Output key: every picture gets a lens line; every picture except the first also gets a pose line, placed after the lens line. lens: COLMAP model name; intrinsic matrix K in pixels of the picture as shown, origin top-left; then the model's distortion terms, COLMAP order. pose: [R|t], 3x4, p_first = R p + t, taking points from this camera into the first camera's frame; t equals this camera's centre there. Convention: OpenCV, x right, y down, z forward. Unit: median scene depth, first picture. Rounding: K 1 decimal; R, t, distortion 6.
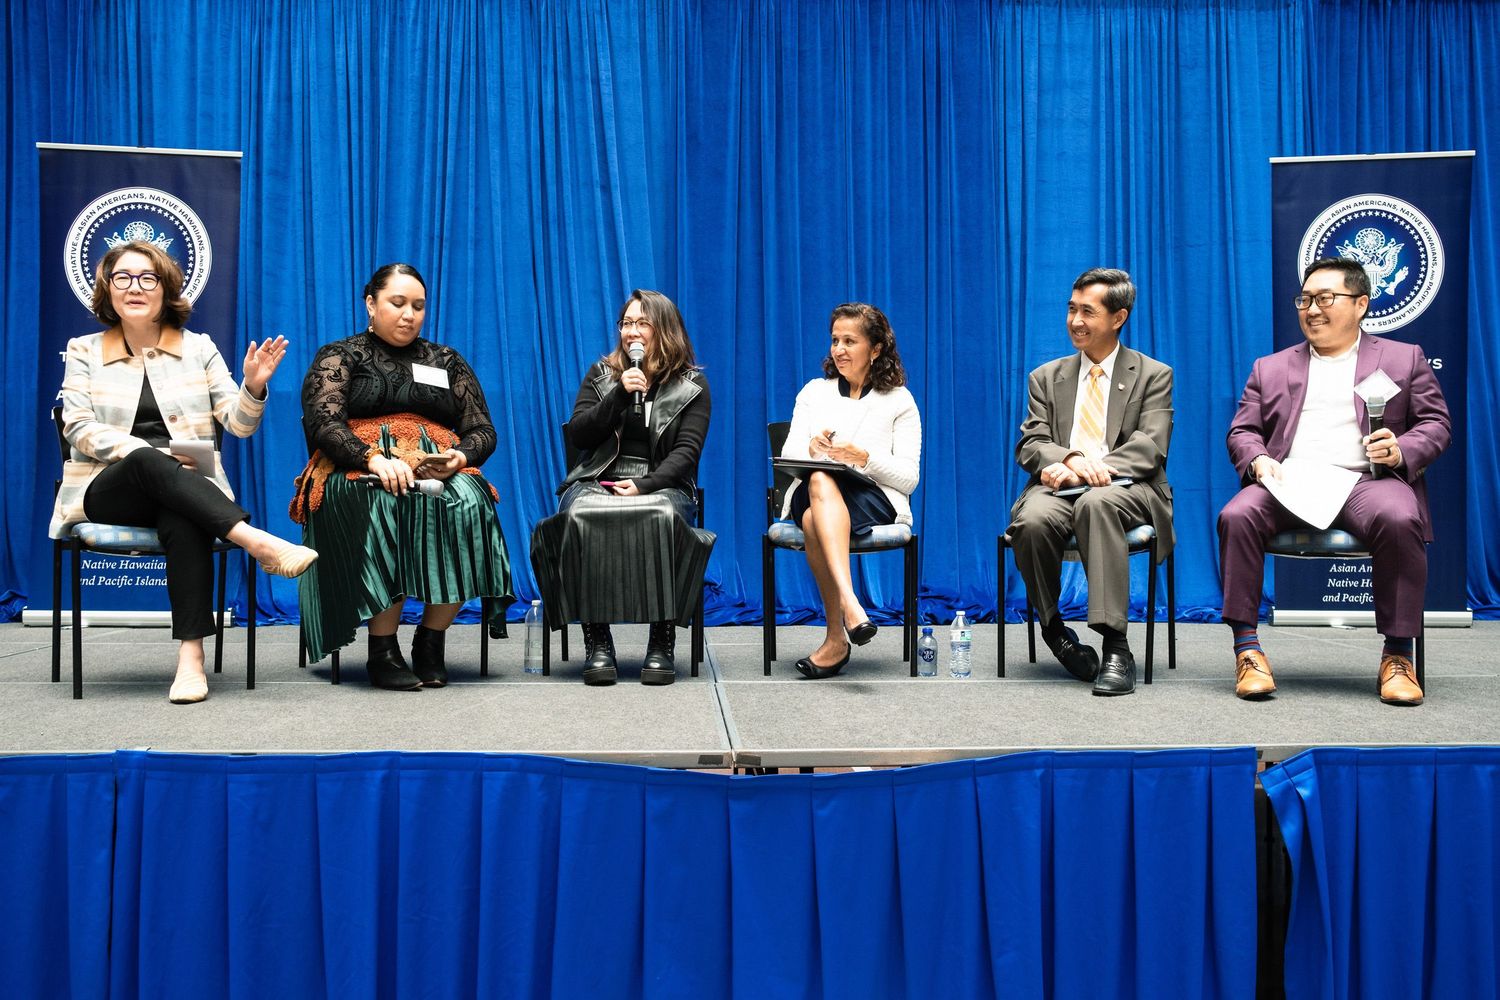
lens RADIAL K [[1466.2, 0, 746.4], [0, 1466.2, 490.6], [0, 0, 1]] dist [-0.006728, 0.000000]
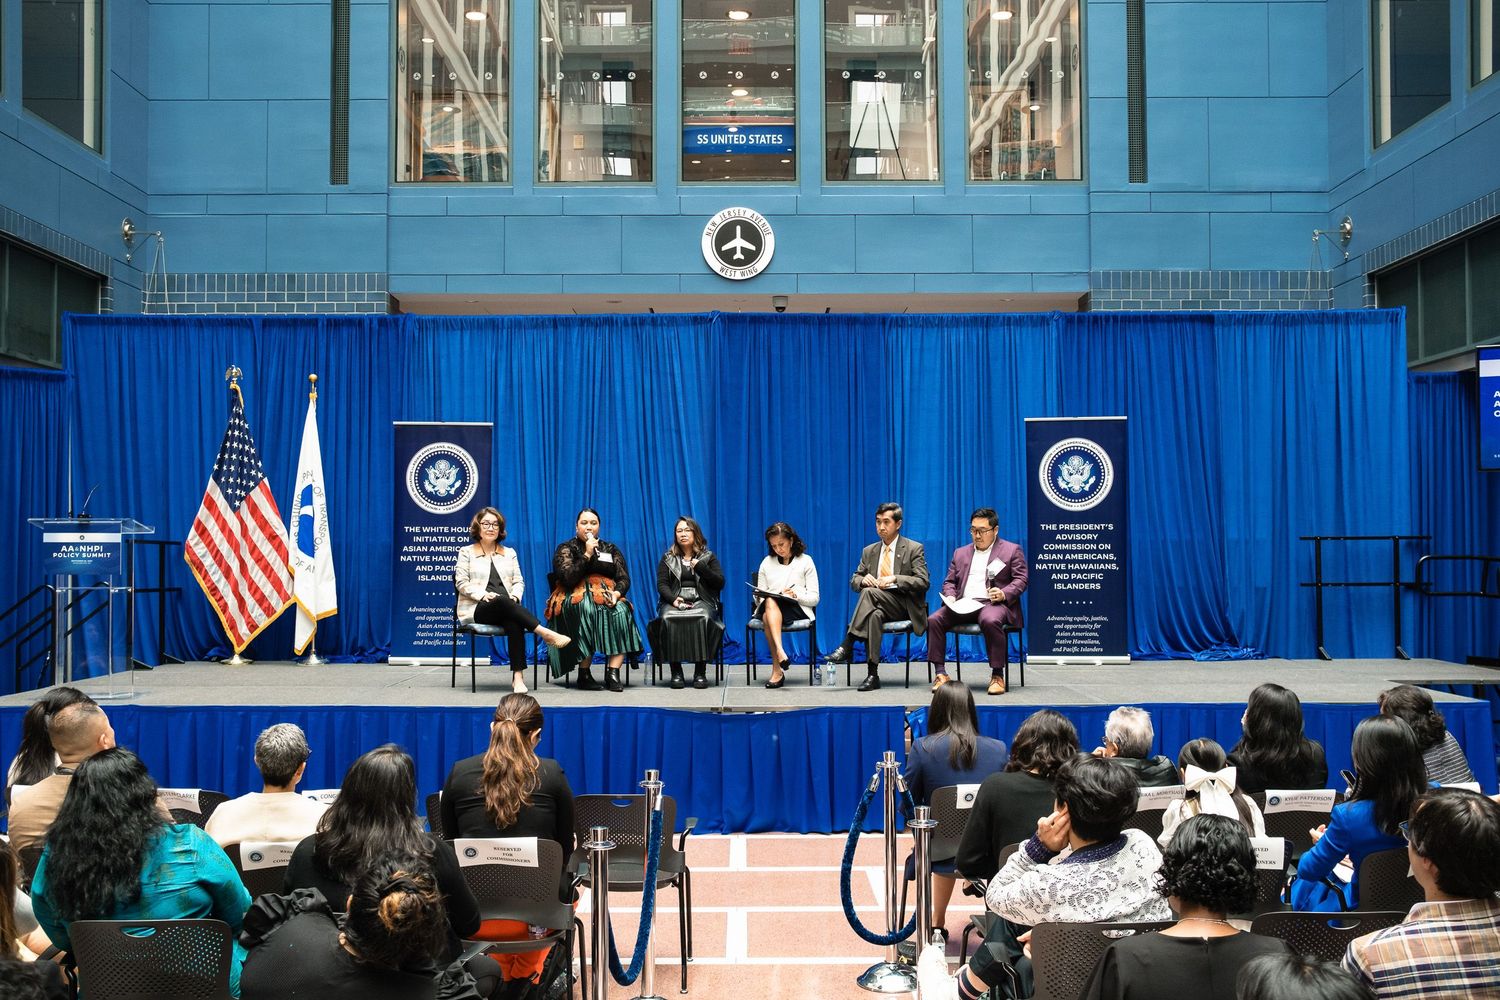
lens RADIAL K [[1466.2, 0, 713.6], [0, 1466.2, 501.2], [0, 0, 1]] dist [-0.006728, 0.000000]
pose [[0.997228, -0.009926, -0.073738, 0.095093], [0.008440, 0.999756, -0.020428, -0.084857], [0.073923, 0.019749, 0.997068, -0.945610]]
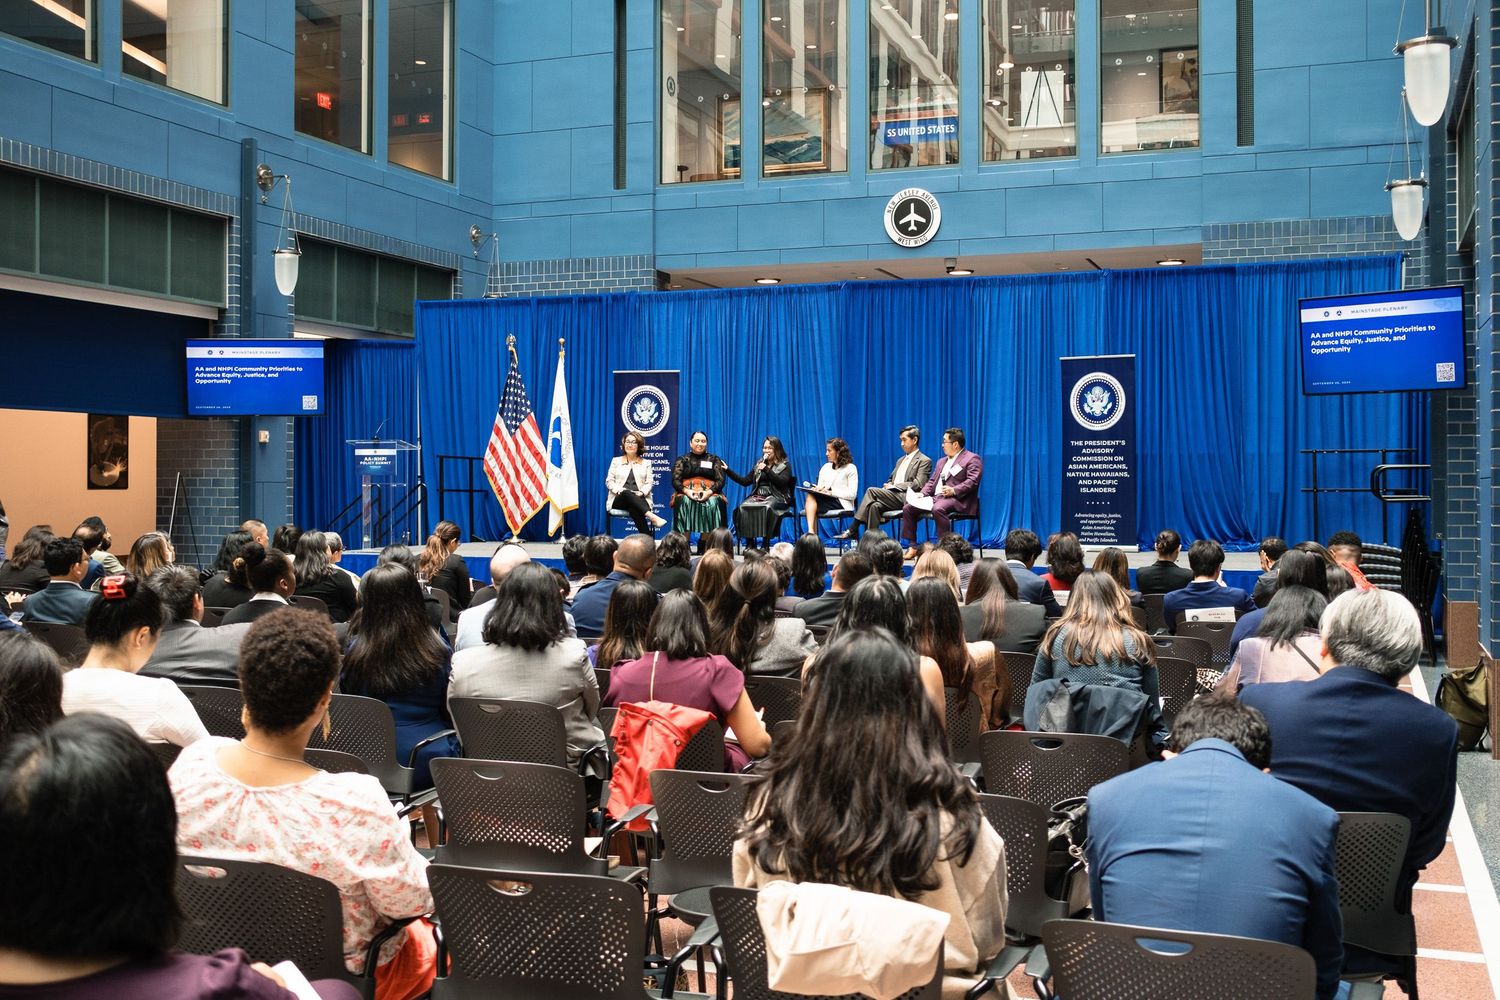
lens RADIAL K [[1535.5, 0, 752.2], [0, 1535.5, 498.3], [0, 0, 1]] dist [-0.000196, 0.000000]
pose [[0.912534, -0.001105, -0.409000, 0.943342], [0.010005, 0.999757, 0.019621, -0.050661], [0.408879, -0.021997, 0.912323, -1.546375]]
